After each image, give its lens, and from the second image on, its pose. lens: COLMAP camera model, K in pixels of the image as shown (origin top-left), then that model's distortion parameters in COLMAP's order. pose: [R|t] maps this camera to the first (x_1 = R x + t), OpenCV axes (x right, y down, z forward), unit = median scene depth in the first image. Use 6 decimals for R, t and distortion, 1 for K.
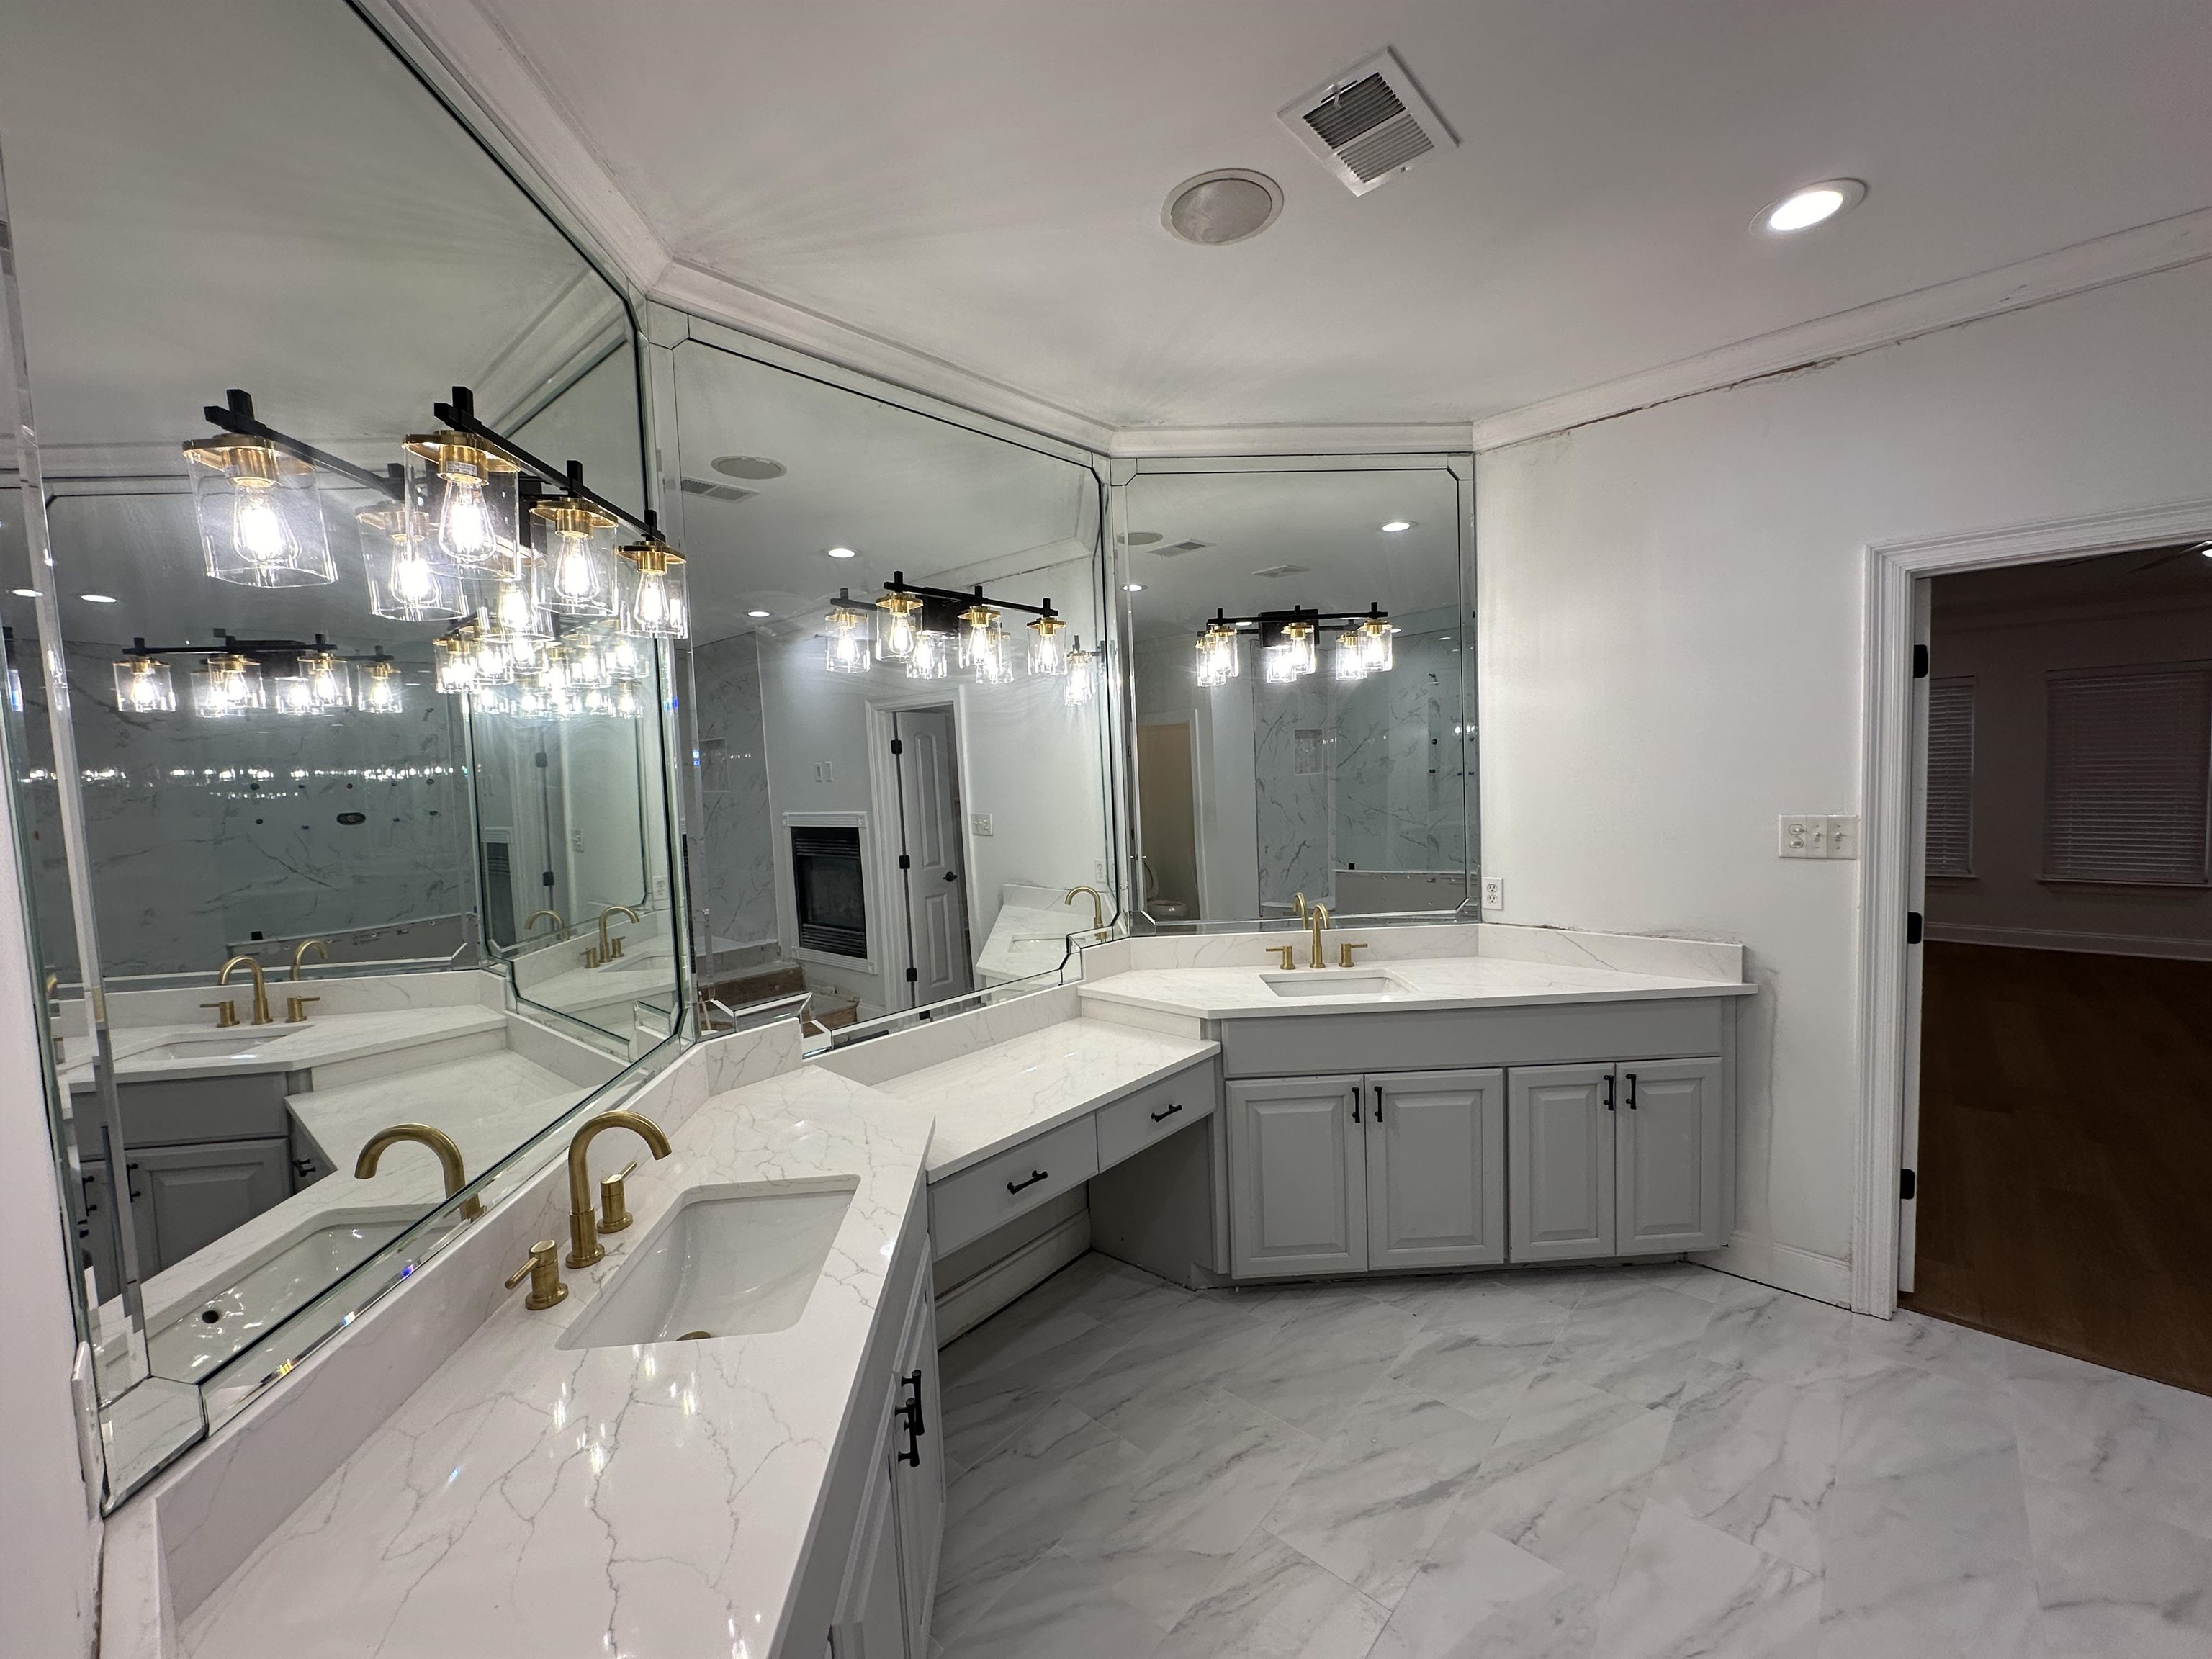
lens RADIAL K [[890.5, 0, 1100.8], [0, 890.5, 829.3], [0, 0, 1]] dist [0.002501, -0.000078]
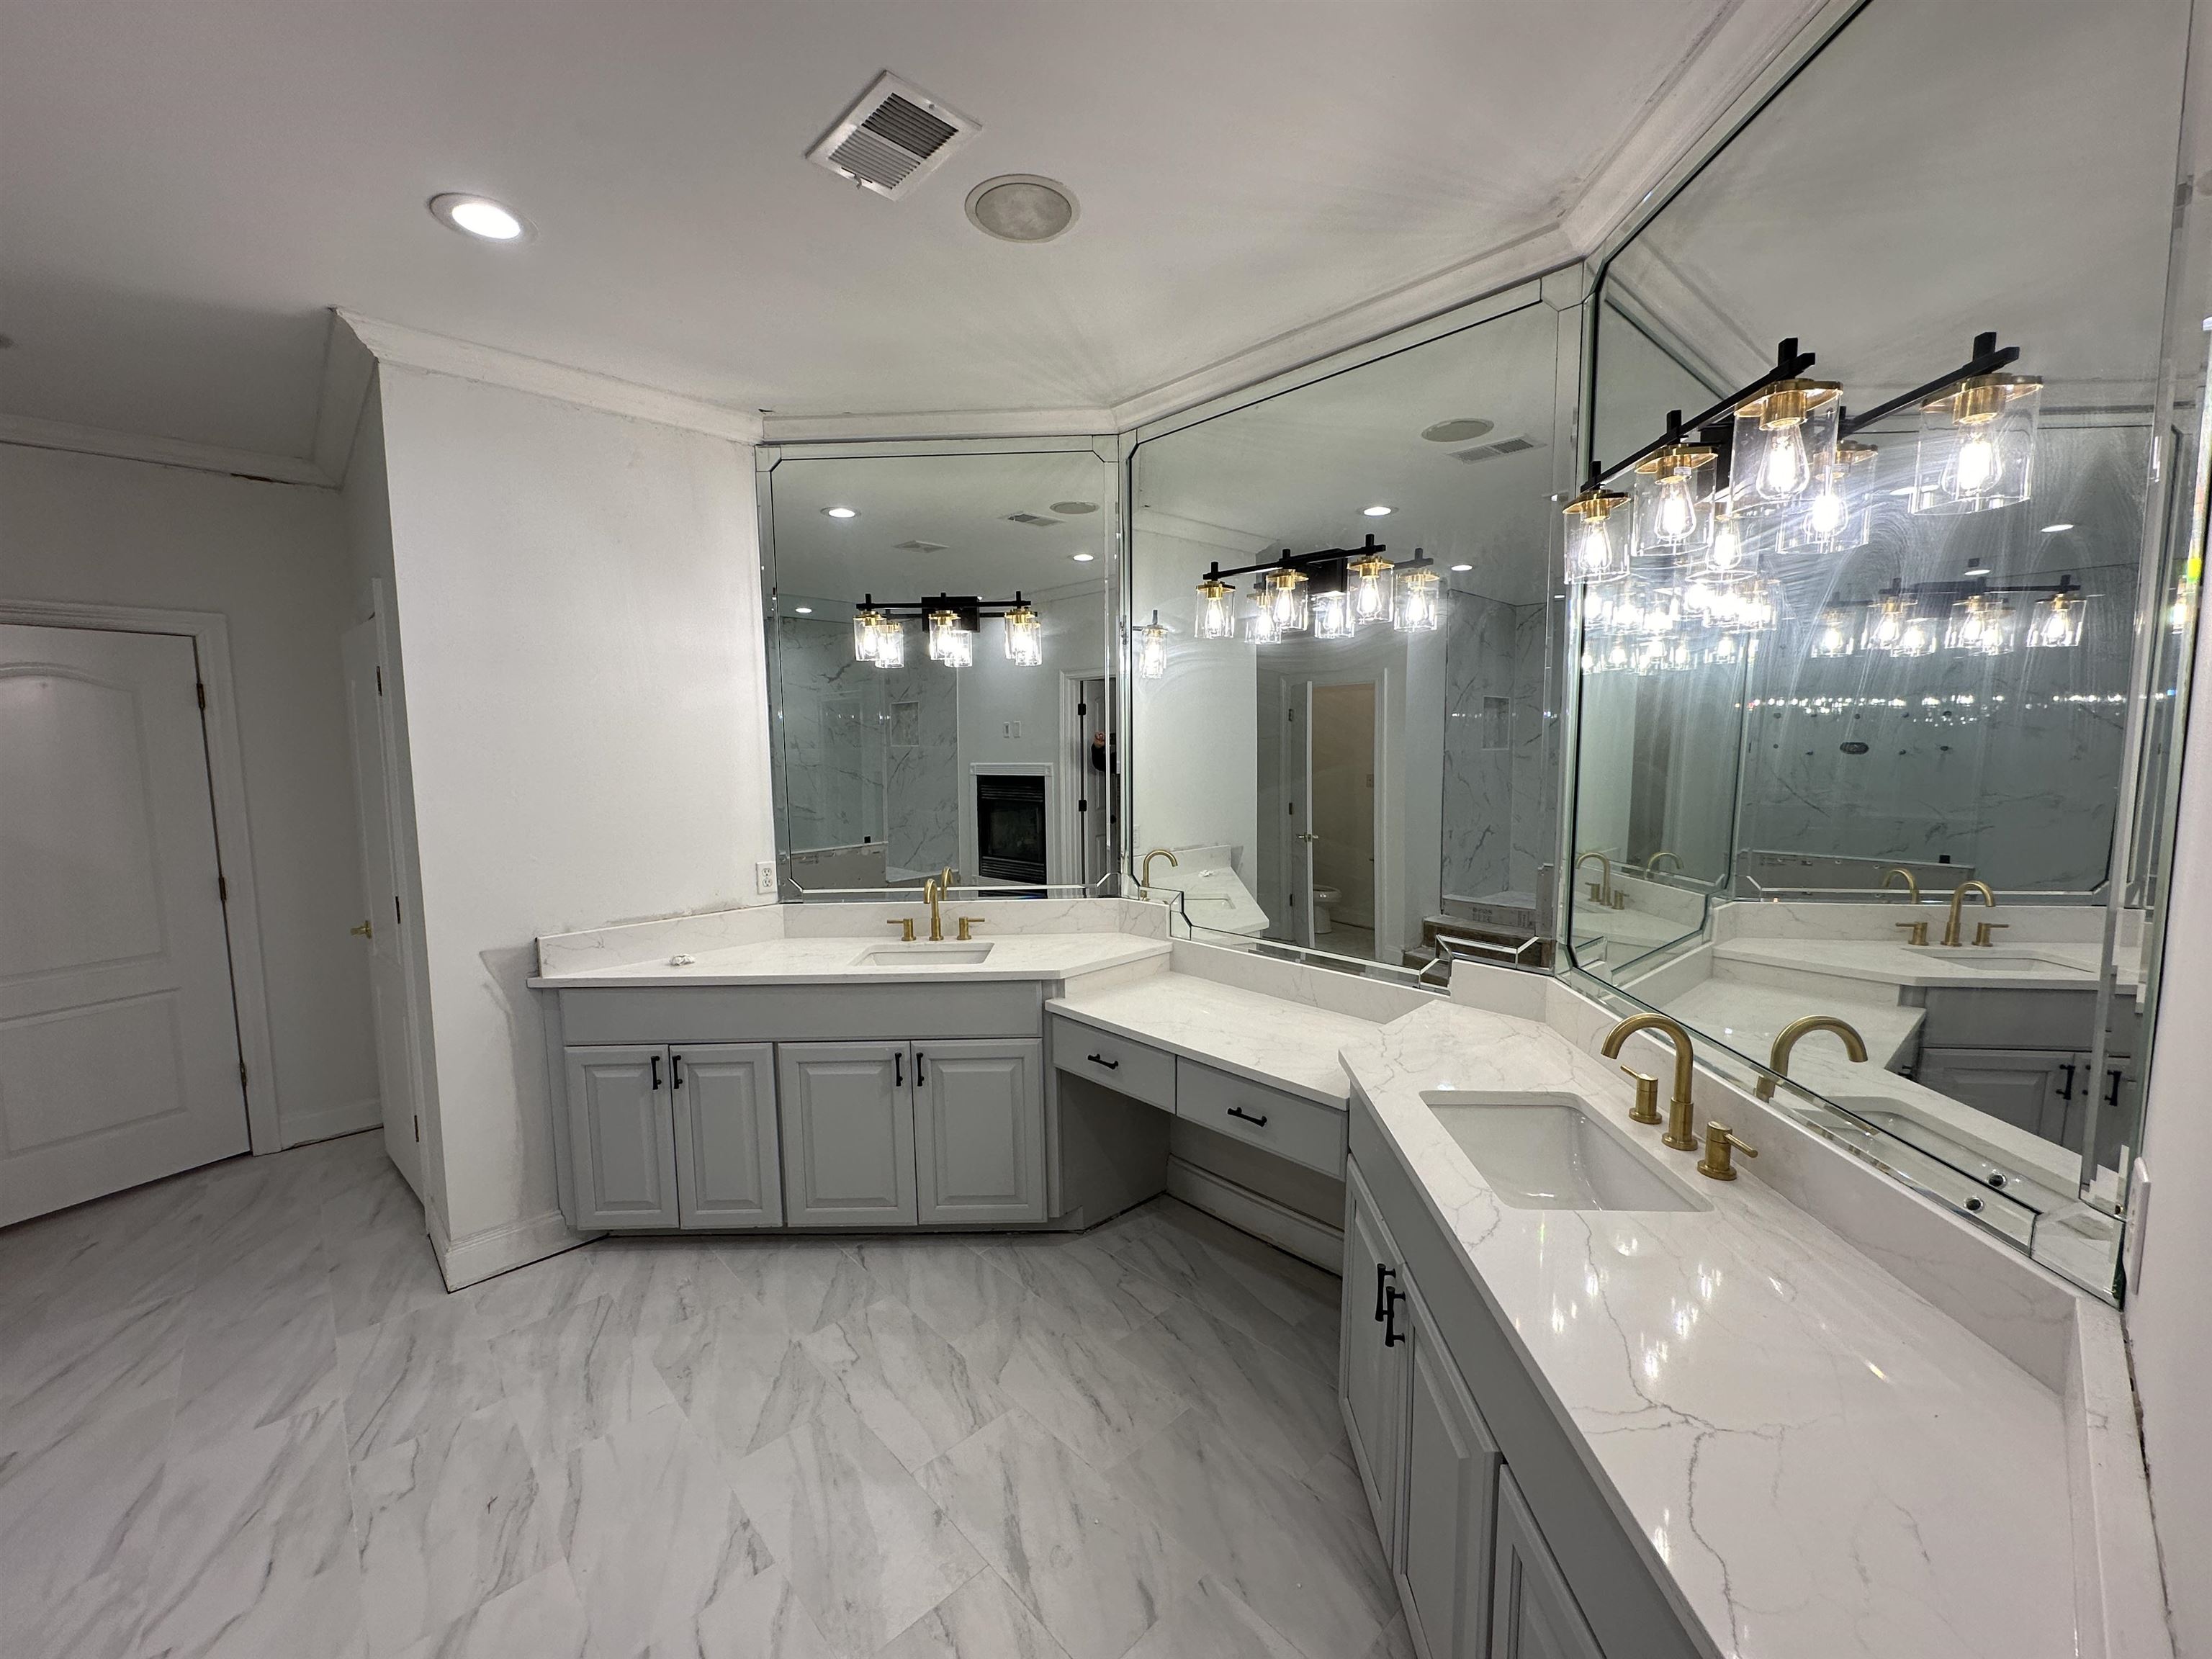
lens RADIAL K [[890.5, 0, 1107.2], [0, 890.5, 826.6], [0, 0, 1]] dist [0.002501, -0.000078]
pose [[-0.082400, 0.138850, -0.986879, 1.028627], [-0.053557, 0.988199, 0.143508, -0.105764], [0.995159, 0.064679, -0.073991, 0.990104]]
